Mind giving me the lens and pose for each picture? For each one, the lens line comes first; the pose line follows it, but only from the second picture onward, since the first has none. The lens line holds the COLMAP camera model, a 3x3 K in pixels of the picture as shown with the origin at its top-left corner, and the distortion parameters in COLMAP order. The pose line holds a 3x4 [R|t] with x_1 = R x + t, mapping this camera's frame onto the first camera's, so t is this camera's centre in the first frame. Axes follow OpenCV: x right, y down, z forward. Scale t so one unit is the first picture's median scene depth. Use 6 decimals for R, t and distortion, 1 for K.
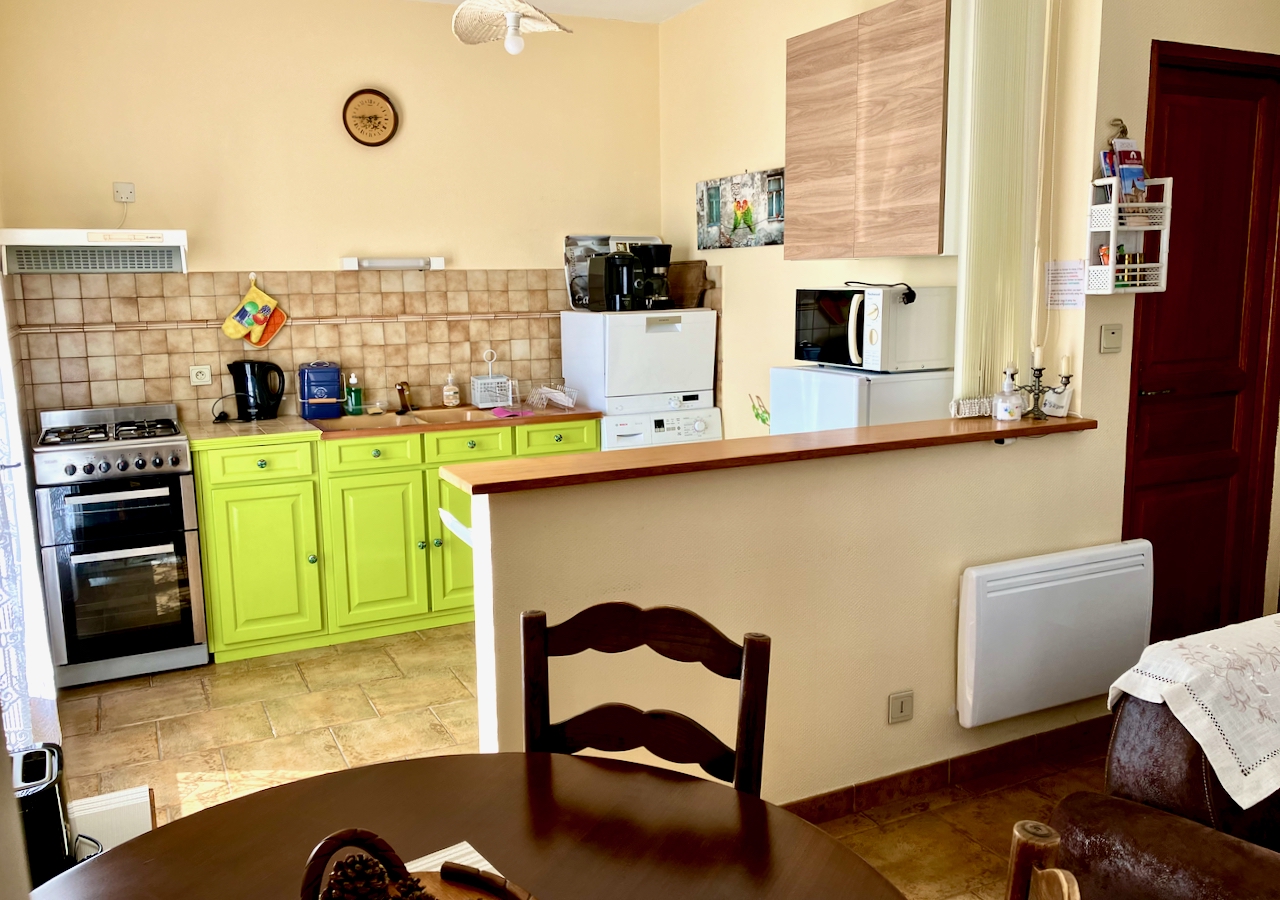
lens RADIAL K [[1076.5, 0, 638.7], [0, 1076.5, 447.3], [0, 0, 1]] dist [0.094137, -0.006563]
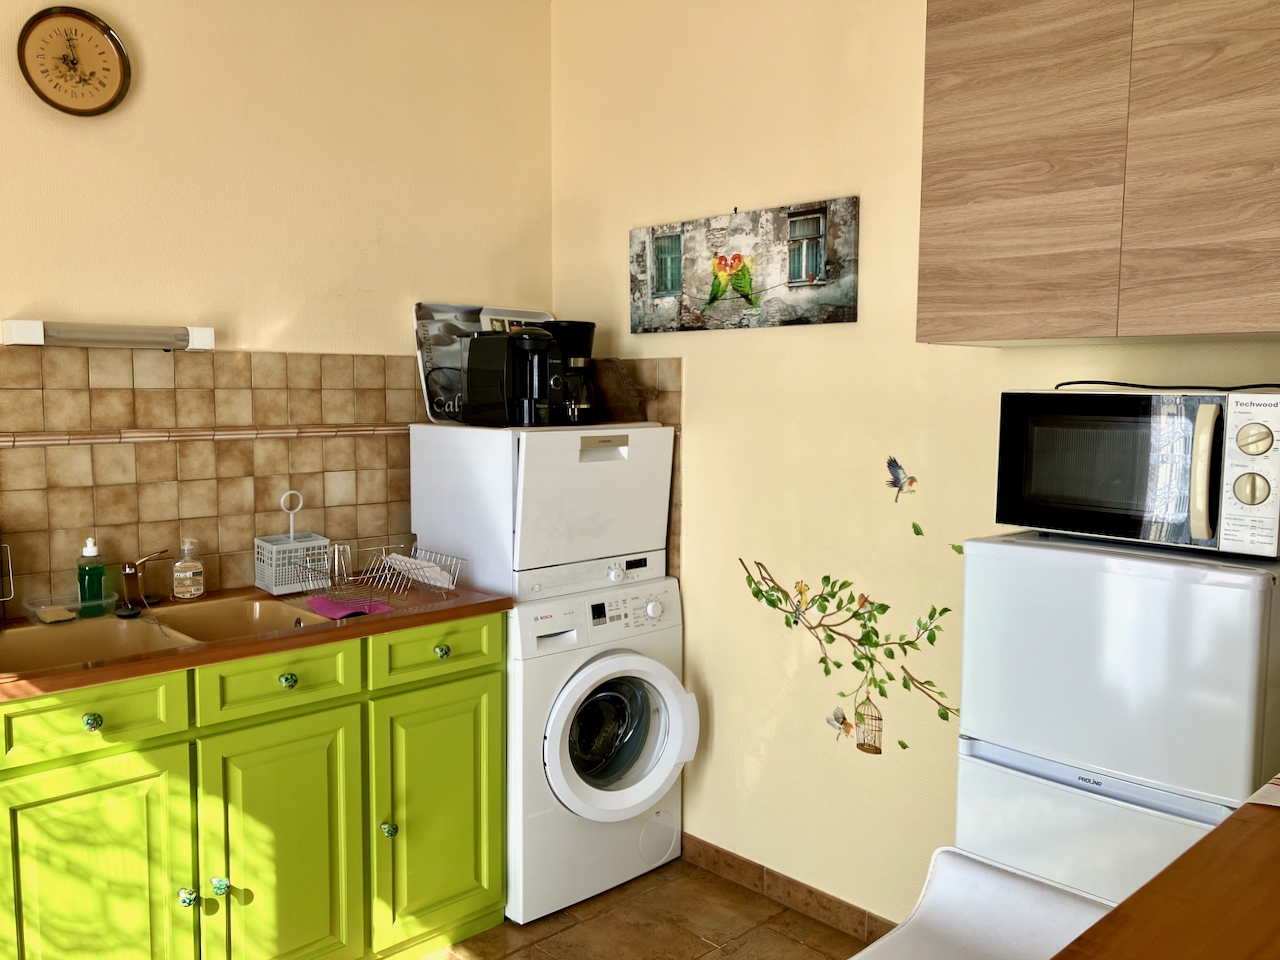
lens RADIAL K [[1051.1, 0, 649.4], [0, 1051.1, 483.9], [0, 0, 1]] dist [0.036242, -0.031353]
pose [[0.952395, -0.007995, 0.304761, -0.133474], [0.027804, 0.997768, -0.060715, -0.056619], [-0.303595, 0.066298, 0.950492, 0.423843]]
